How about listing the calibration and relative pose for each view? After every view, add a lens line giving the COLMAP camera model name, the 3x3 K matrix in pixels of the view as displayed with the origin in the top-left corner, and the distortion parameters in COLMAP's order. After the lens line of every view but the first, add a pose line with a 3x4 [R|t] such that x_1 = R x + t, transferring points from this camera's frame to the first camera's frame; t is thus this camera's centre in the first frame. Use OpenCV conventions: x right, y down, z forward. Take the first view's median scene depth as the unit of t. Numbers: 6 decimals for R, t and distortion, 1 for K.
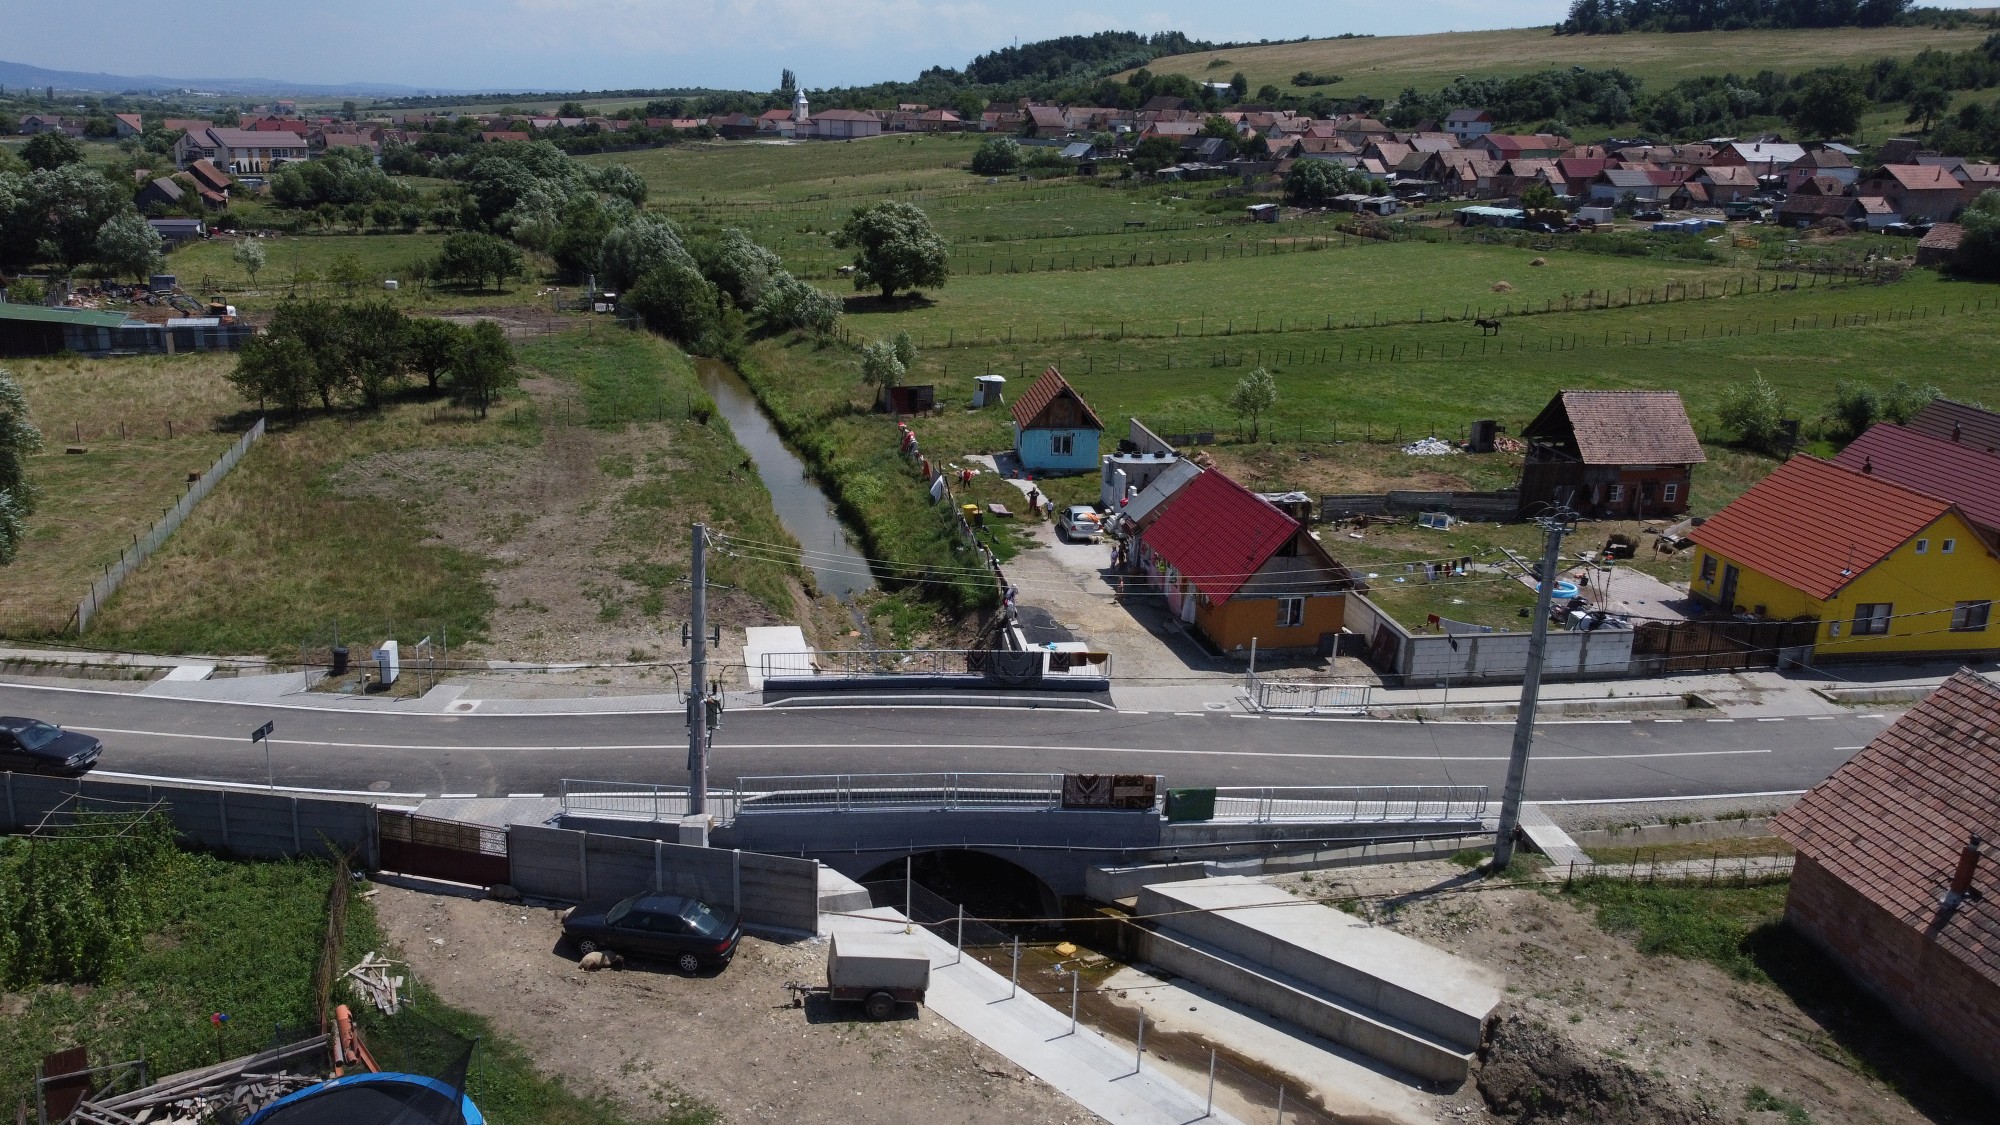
lens RADIAL K [[1506.7, 0, 977.7], [0, 1506.7, 564.9], [0, 0, 1]] dist [-0.007232, -0.007329]
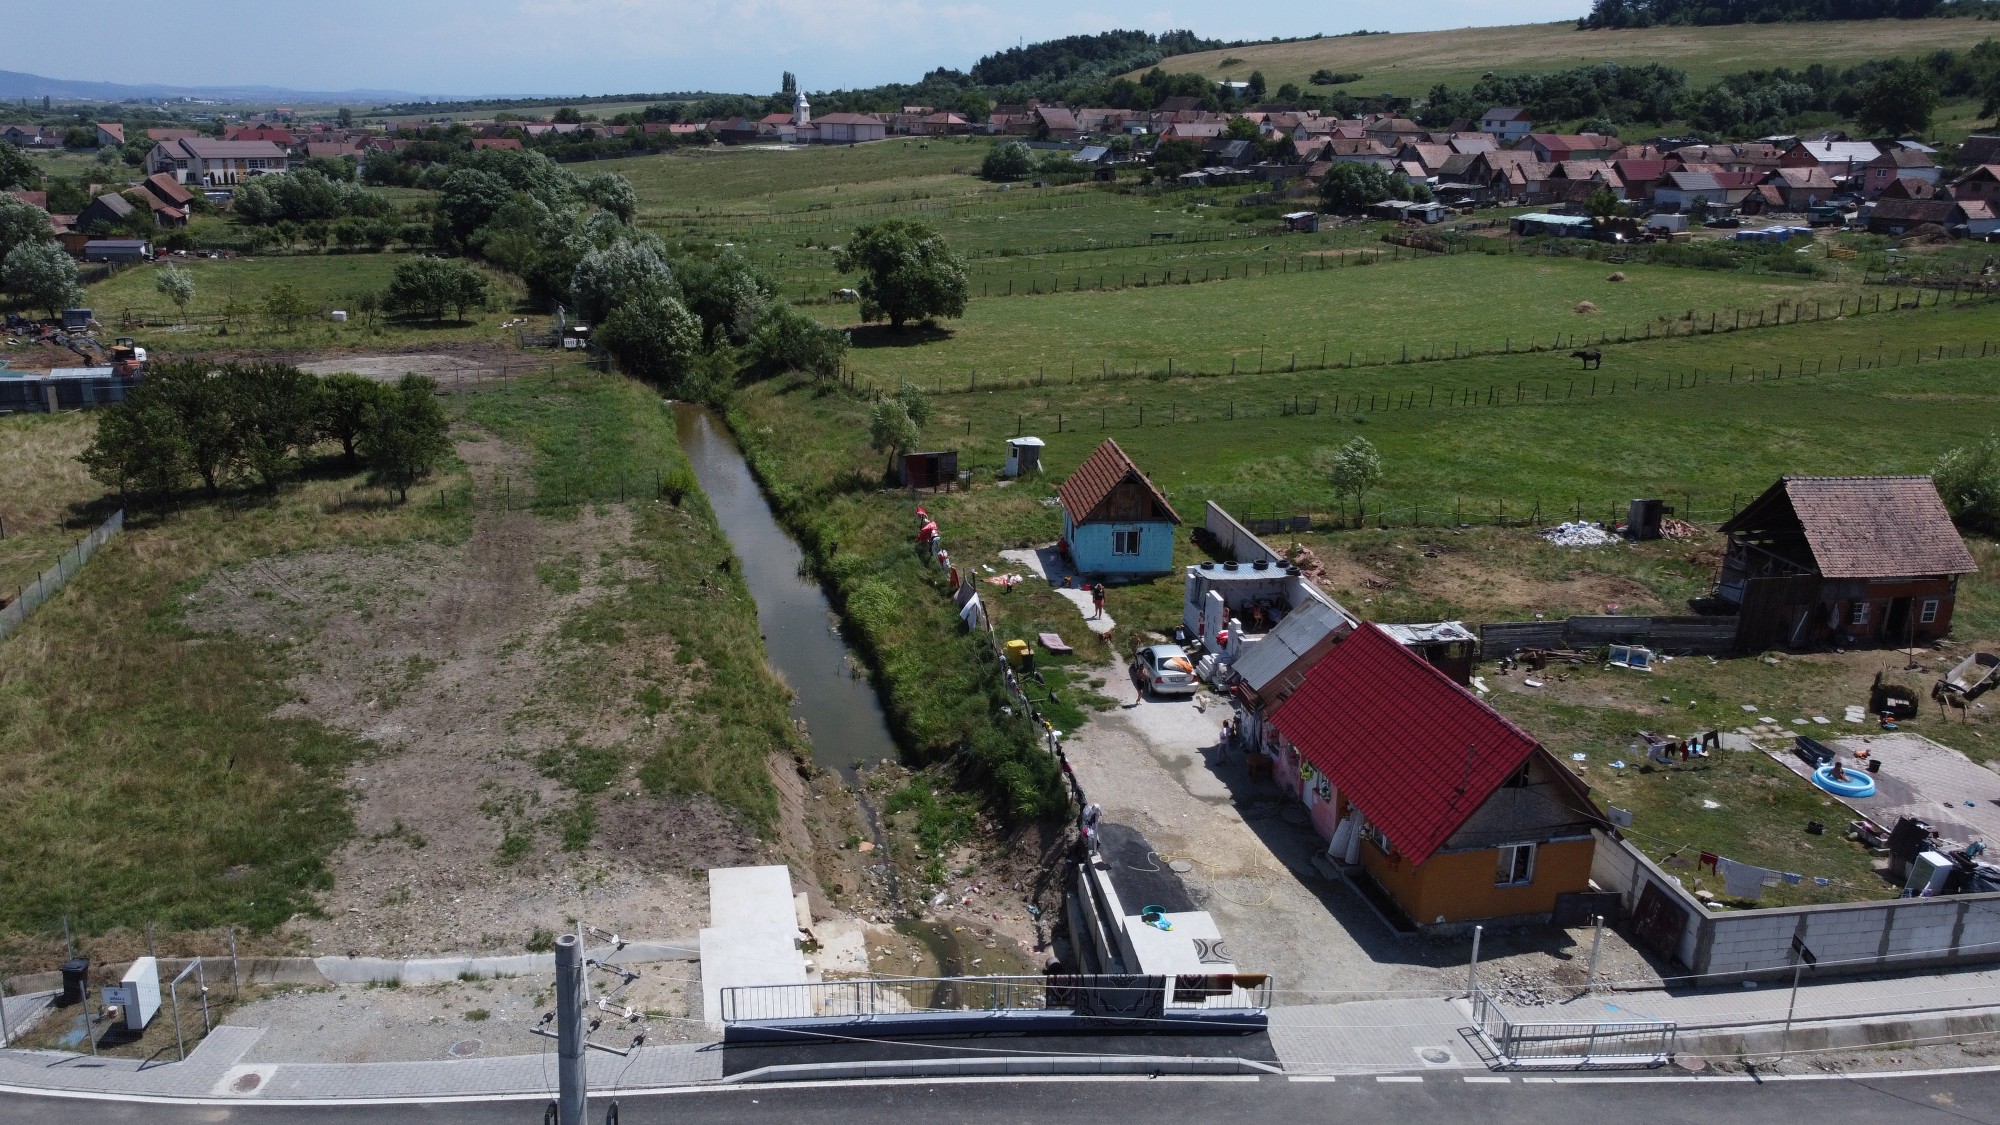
lens RADIAL K [[1506.7, 0, 977.7], [0, 1506.7, 564.9], [0, 0, 1]] dist [-0.007232, -0.007329]
pose [[0.999966, -0.007156, -0.003976, -0.012439], [0.007152, 0.999974, -0.000897, -0.045625], [0.003982, 0.000868, 0.999992, 0.144314]]
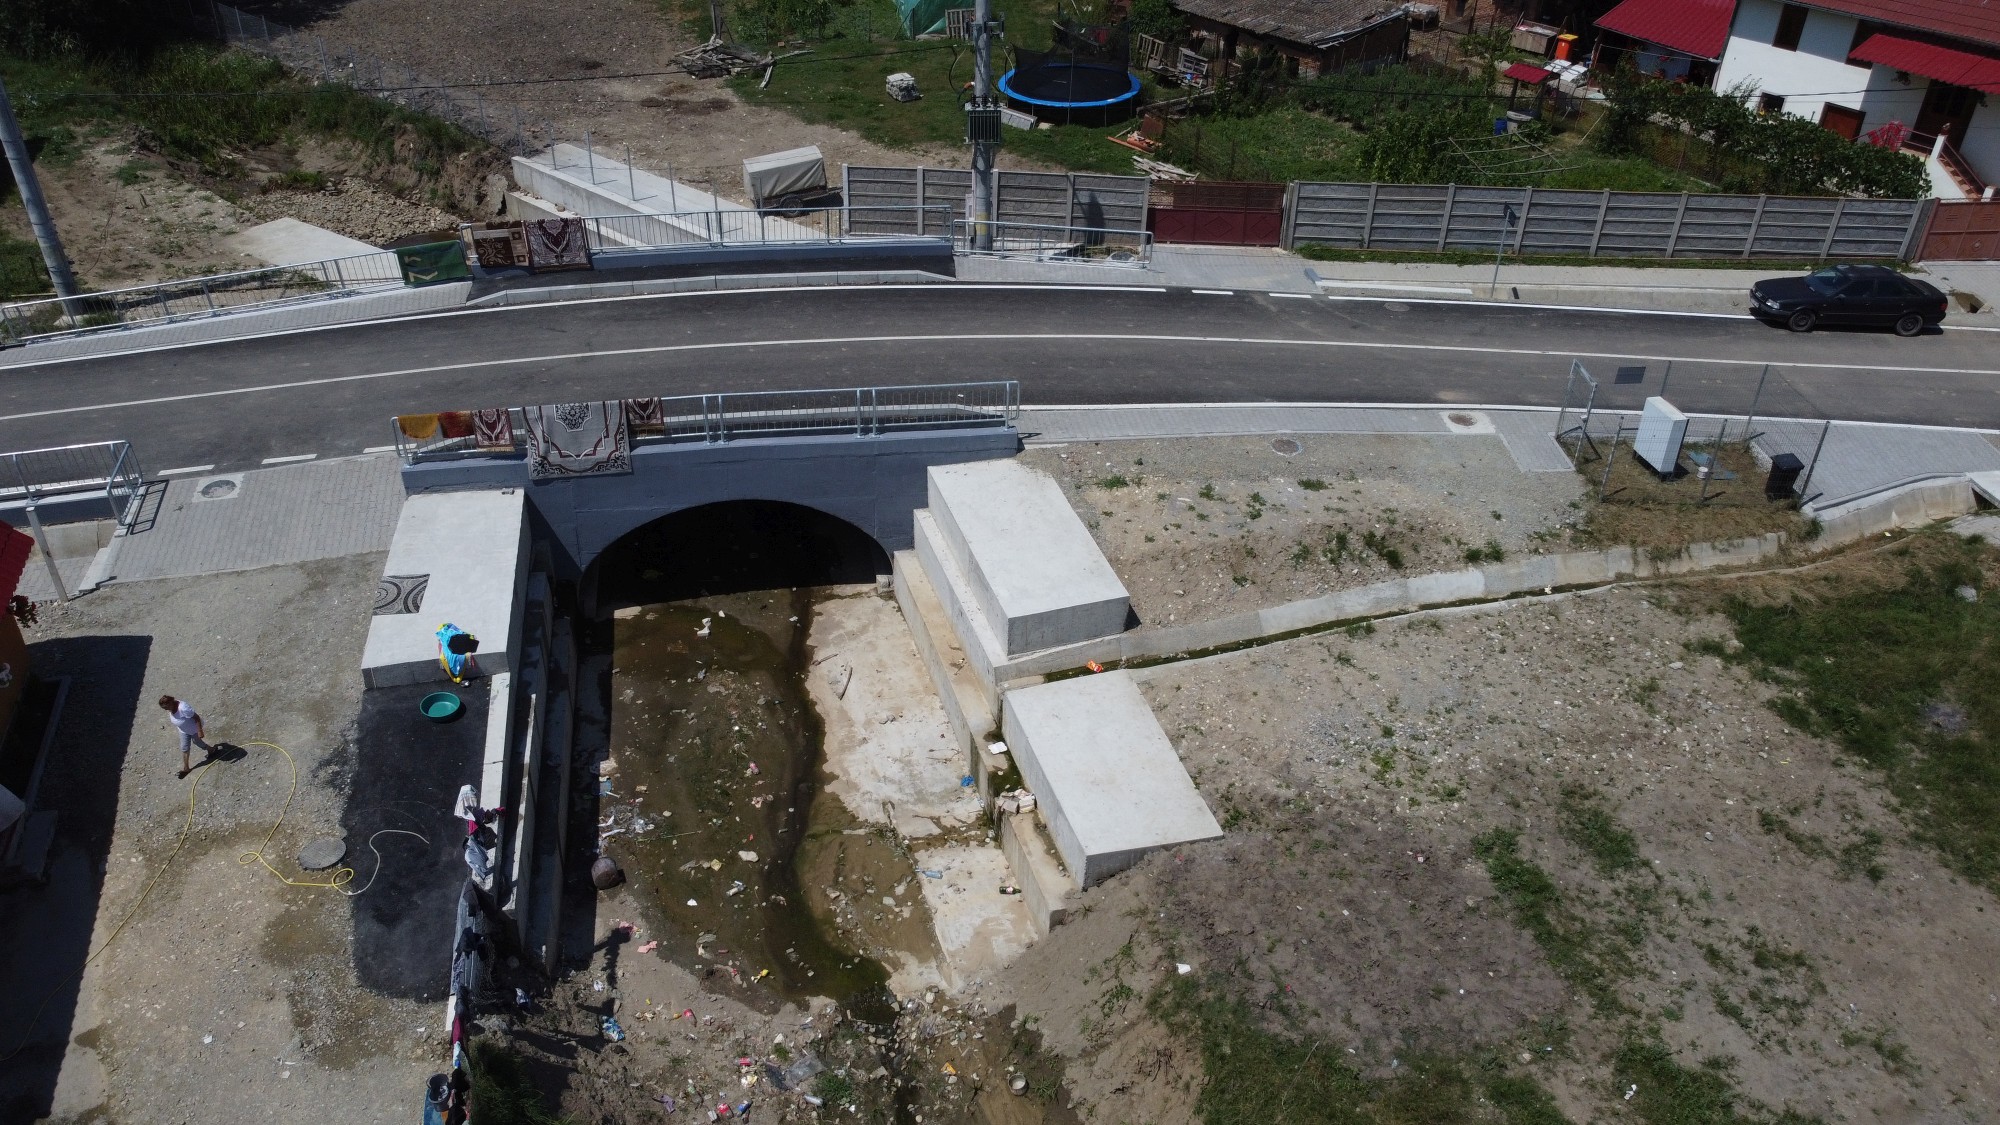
lens RADIAL K [[1506.7, 0, 977.7], [0, 1506.7, 564.9], [0, 0, 1]] dist [-0.007232, -0.007329]
pose [[-0.995504, 0.016891, -0.093202, -0.027903], [-0.061043, 0.637978, 0.767631, -0.134242], [0.072427, 0.769869, -0.634078, 0.555942]]
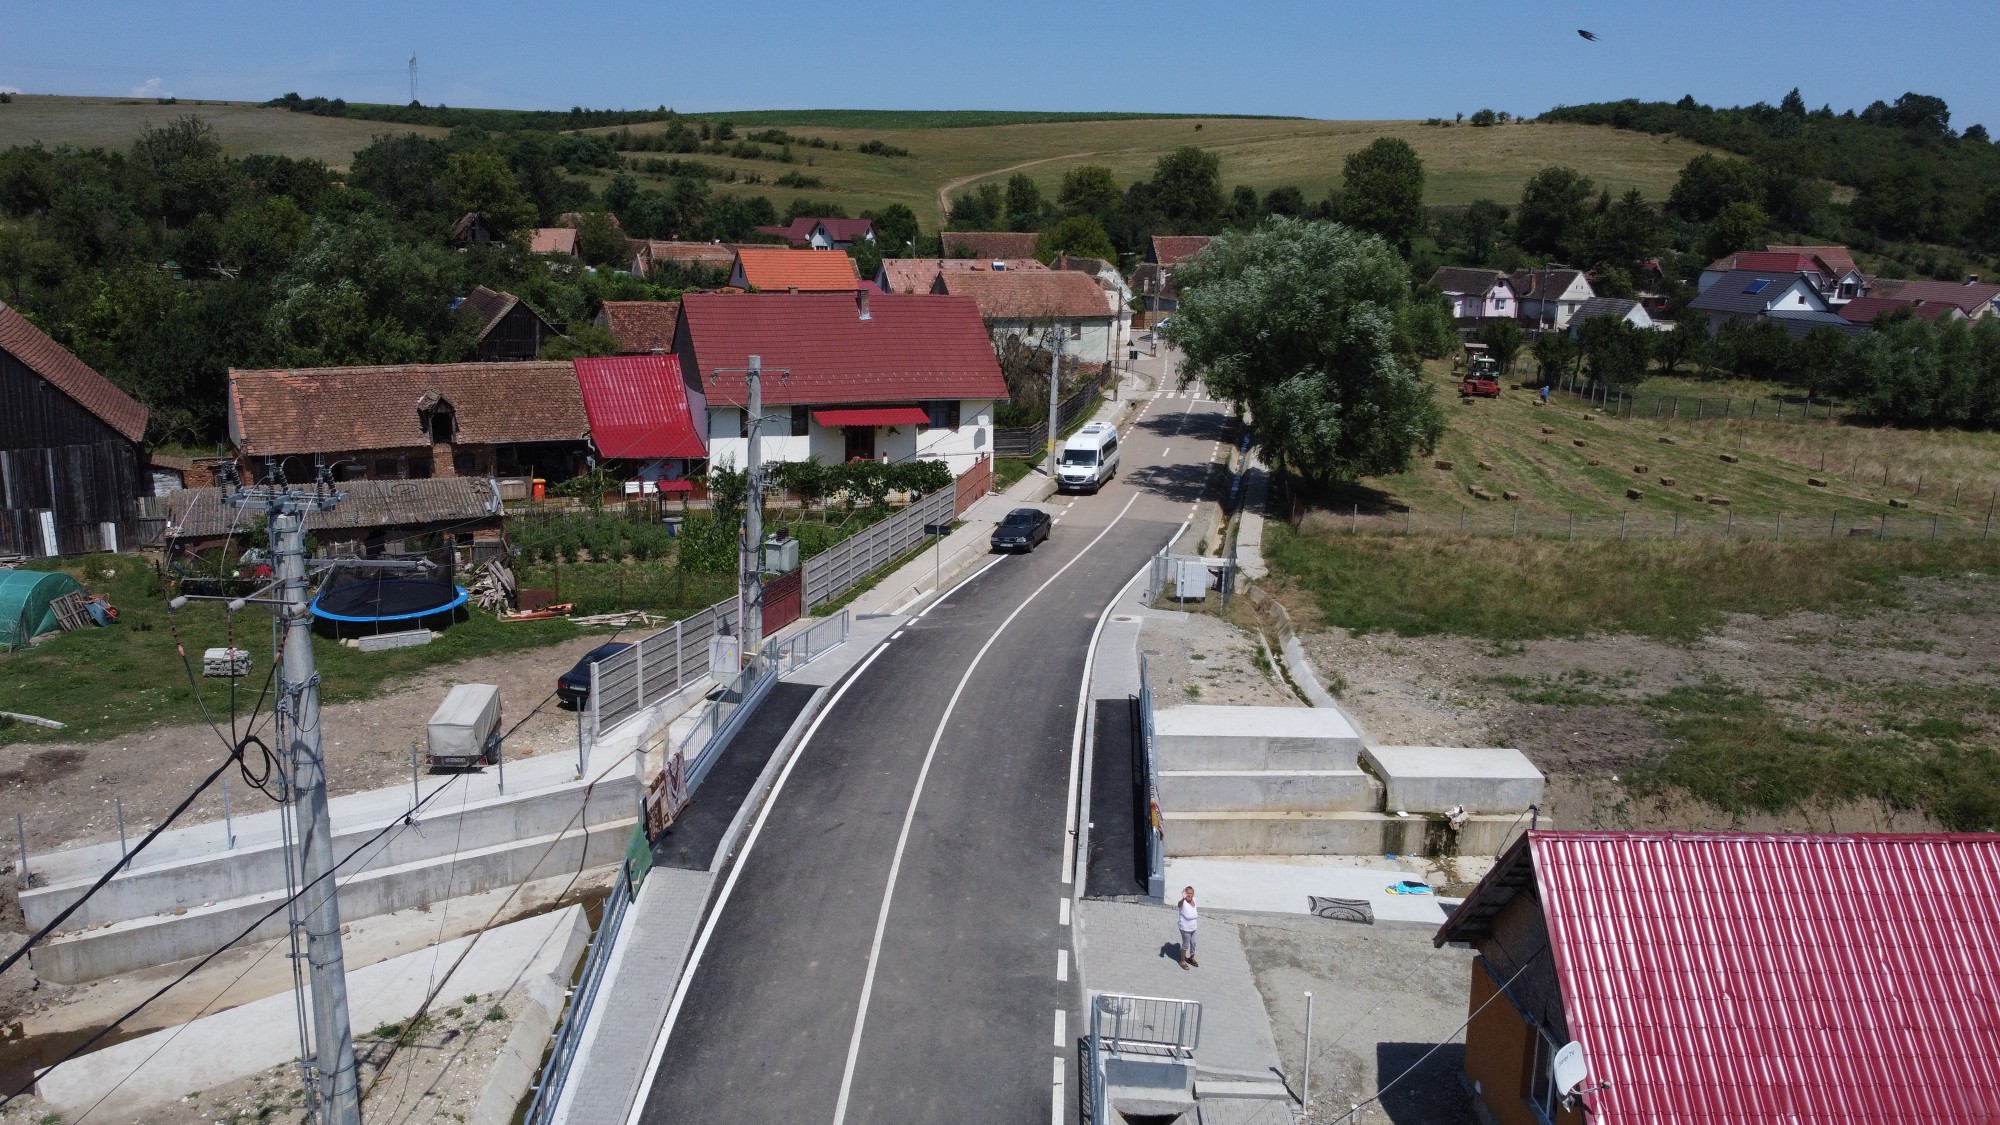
lens RADIAL K [[1512.3, 0, 971.8], [0, 1512.3, 559.7], [0, 0, 1]] dist [-0.028101, 0.008890]
pose [[-0.159996, 0.191671, -0.968330, 0.241558], [-0.305665, 0.923132, 0.233229, -0.054646], [0.938600, 0.333300, -0.089110, 0.378702]]
